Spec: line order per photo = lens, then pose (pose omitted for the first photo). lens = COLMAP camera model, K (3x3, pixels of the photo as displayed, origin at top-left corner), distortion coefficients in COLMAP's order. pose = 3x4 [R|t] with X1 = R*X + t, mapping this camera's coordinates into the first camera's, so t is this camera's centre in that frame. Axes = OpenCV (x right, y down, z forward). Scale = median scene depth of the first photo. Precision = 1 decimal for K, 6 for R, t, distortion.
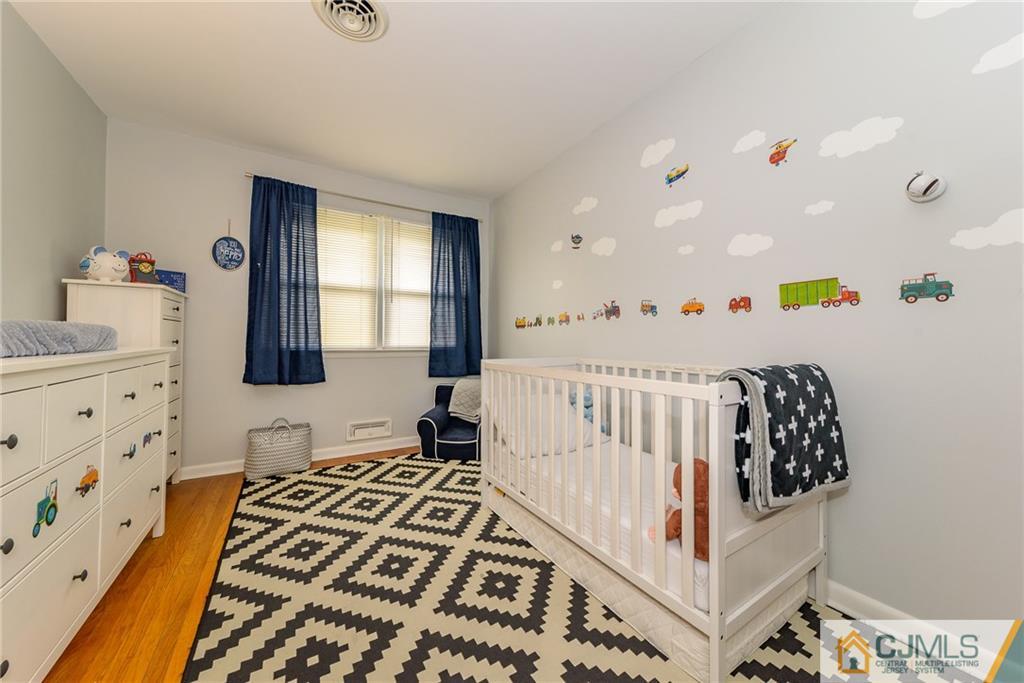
lens RADIAL K [[352.7, 0, 512.0], [0, 352.7, 341.5], [0, 0, 1]] dist [0.000535, 0.000044]
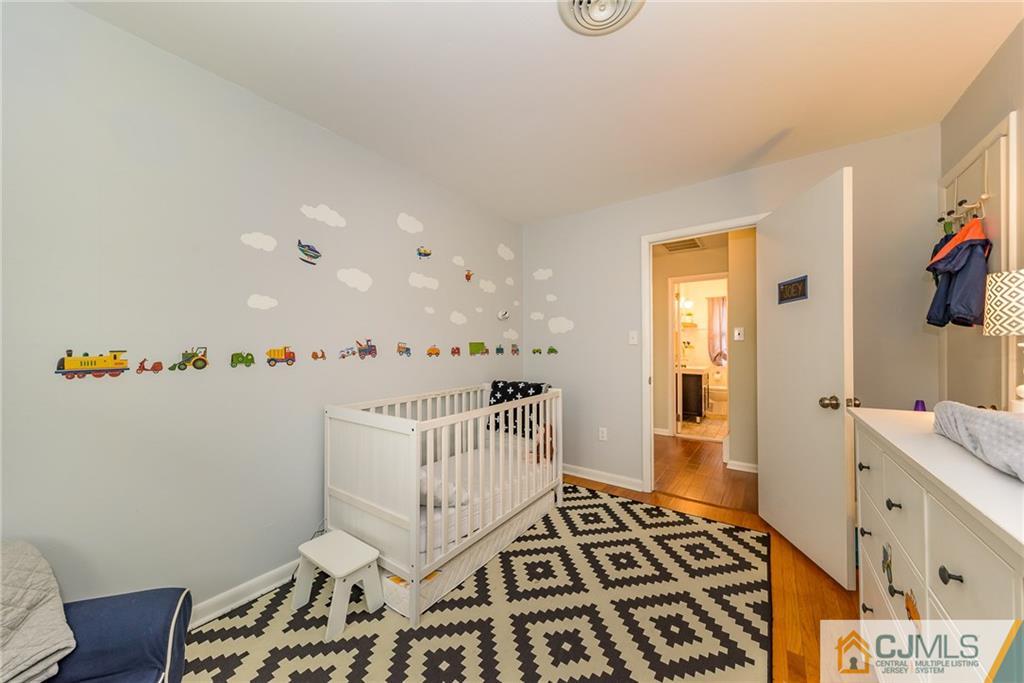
lens RADIAL K [[352.7, 0, 512.0], [0, 352.7, 341.5], [0, 0, 1]] dist [0.000535, 0.000044]
pose [[-0.382403, -0.009801, 0.923944, -0.881010], [-0.007837, 0.999942, 0.007363, -0.138516], [-0.923962, -0.004426, -0.382458, 1.156417]]
